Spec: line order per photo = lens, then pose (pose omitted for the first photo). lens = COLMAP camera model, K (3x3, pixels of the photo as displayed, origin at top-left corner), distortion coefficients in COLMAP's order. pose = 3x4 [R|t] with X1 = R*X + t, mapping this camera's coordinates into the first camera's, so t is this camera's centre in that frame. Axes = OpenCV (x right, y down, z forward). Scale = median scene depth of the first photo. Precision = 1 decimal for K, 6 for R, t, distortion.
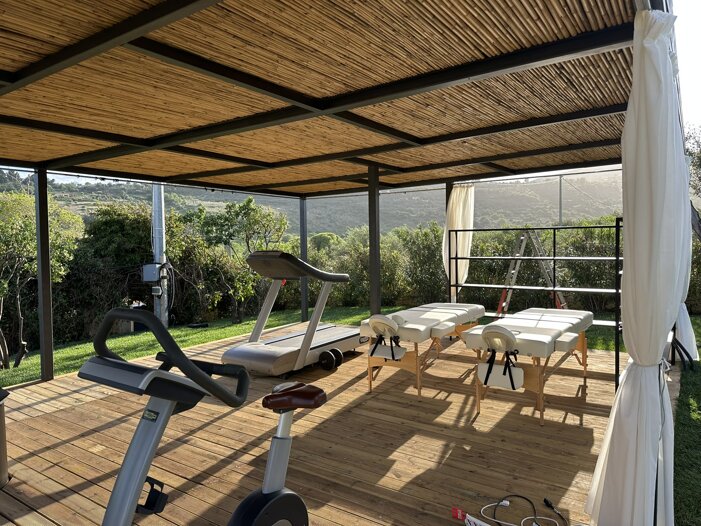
lens RADIAL K [[497.6, 0, 348.2], [0, 497.6, 266.3], [0, 0, 1]] dist [0.079093, -0.146395]
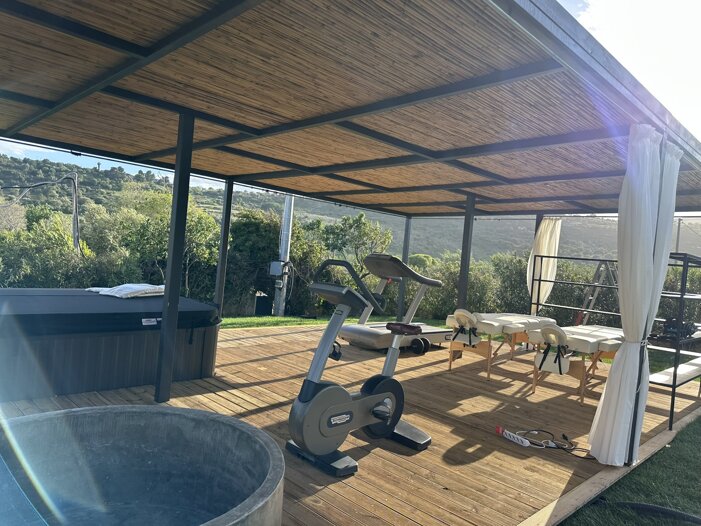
lens RADIAL K [[497.6, 0, 348.2], [0, 497.6, 266.3], [0, 0, 1]] dist [0.079093, -0.146395]
pose [[0.976736, 0.103126, -0.188019, 0.002571], [-0.110315, 0.993498, -0.028155, 0.042181], [0.183893, 0.048241, 0.981762, -0.273917]]
